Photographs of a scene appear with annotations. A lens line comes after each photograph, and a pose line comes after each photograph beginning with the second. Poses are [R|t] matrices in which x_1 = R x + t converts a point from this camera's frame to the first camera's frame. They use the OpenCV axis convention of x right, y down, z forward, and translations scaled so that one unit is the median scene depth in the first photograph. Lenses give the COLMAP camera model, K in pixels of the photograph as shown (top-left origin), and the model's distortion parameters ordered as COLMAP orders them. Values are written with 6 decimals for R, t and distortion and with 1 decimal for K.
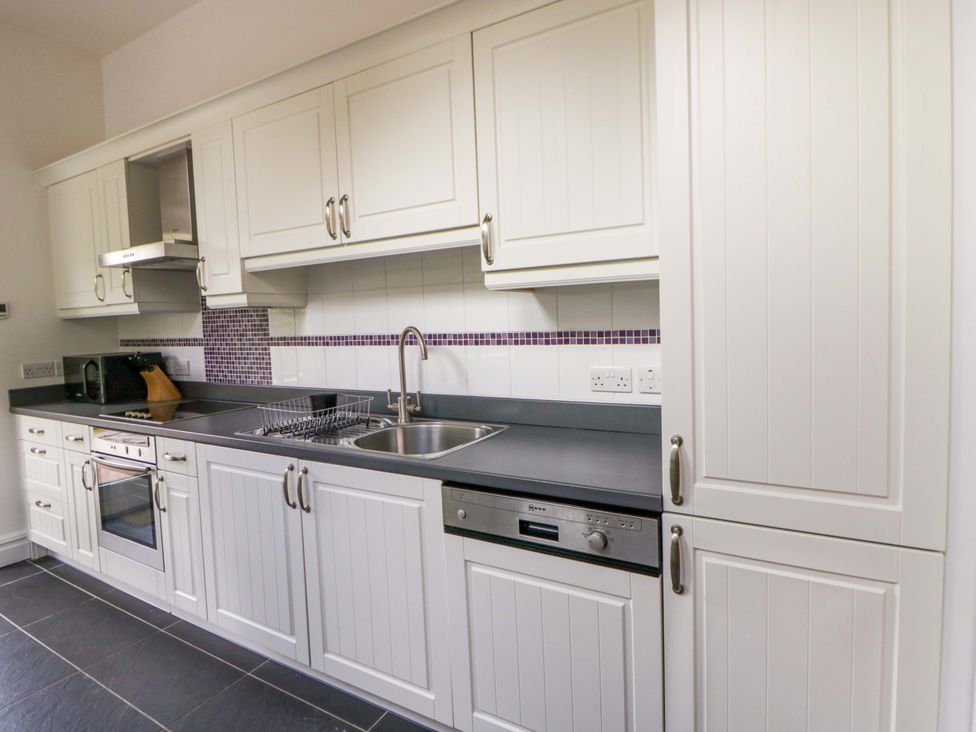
lens RADIAL K [[516.9, 0, 511.4], [0, 516.9, 345.5], [0, 0, 1]] dist [-0.005506, -0.006744]
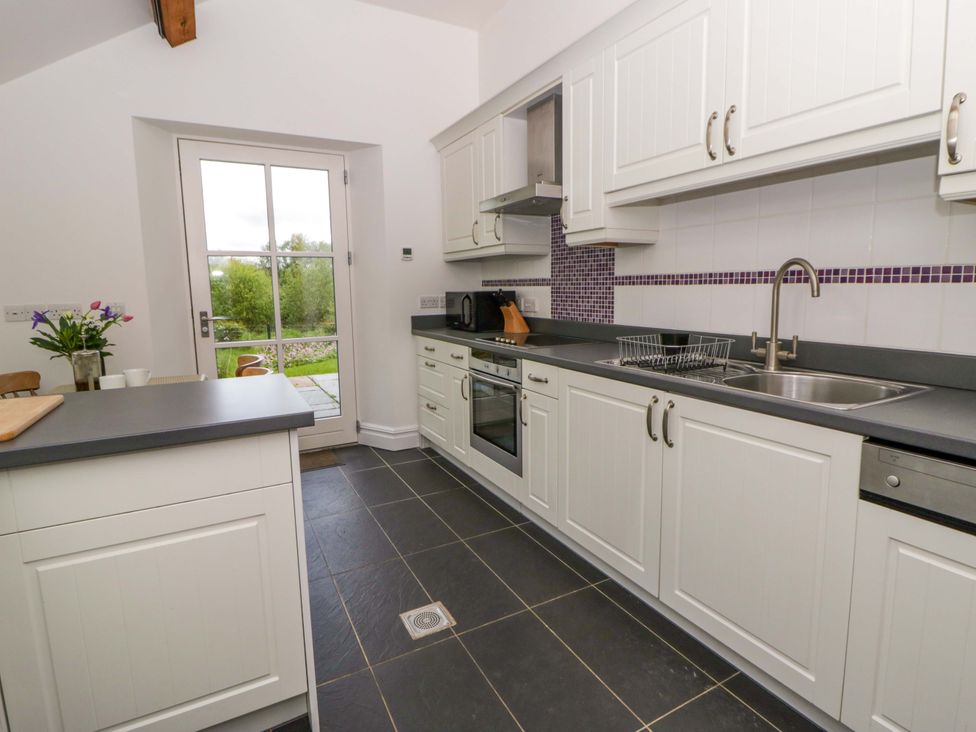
lens RADIAL K [[516.9, 0, 494.5], [0, 516.9, 353.3], [0, 0, 1]] dist [-0.005506, -0.006744]
pose [[0.843124, 0.090470, -0.530054, -0.136544], [-0.043664, 0.994008, 0.100205, 0.050297], [0.535944, -0.061341, 0.842022, 0.010214]]
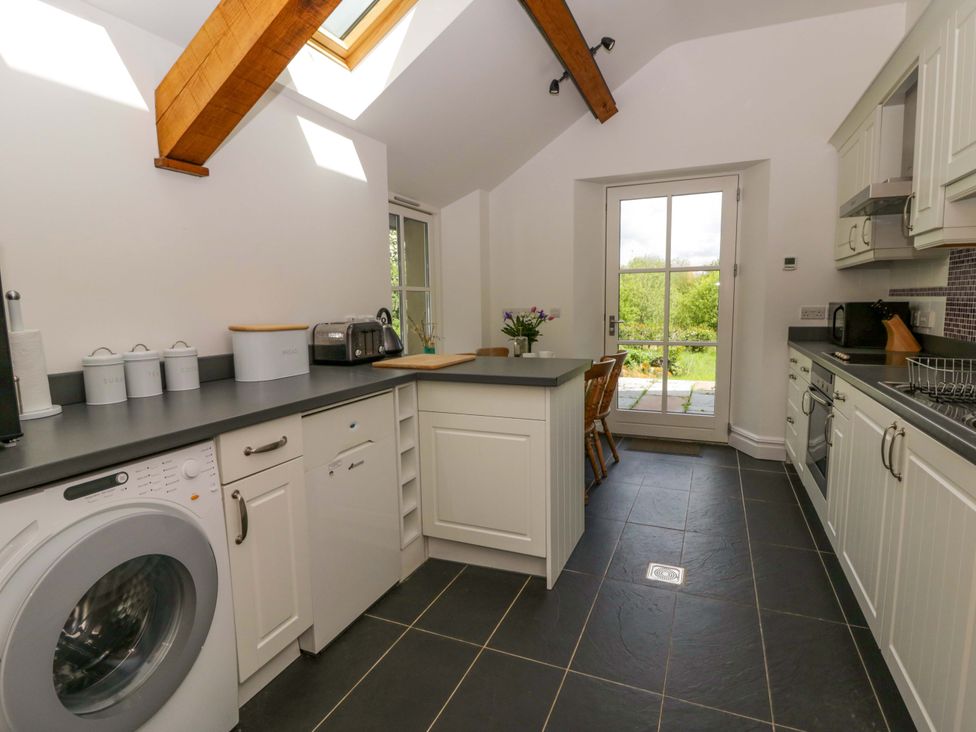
lens RADIAL K [[516.9, 0, 485.6], [0, 516.9, 362.7], [0, 0, 1]] dist [-0.005506, -0.006744]
pose [[0.077788, 0.148147, -0.985901, 0.287992], [-0.044183, 0.988438, 0.145042, 0.028386], [0.995990, 0.032278, 0.083434, 0.186470]]
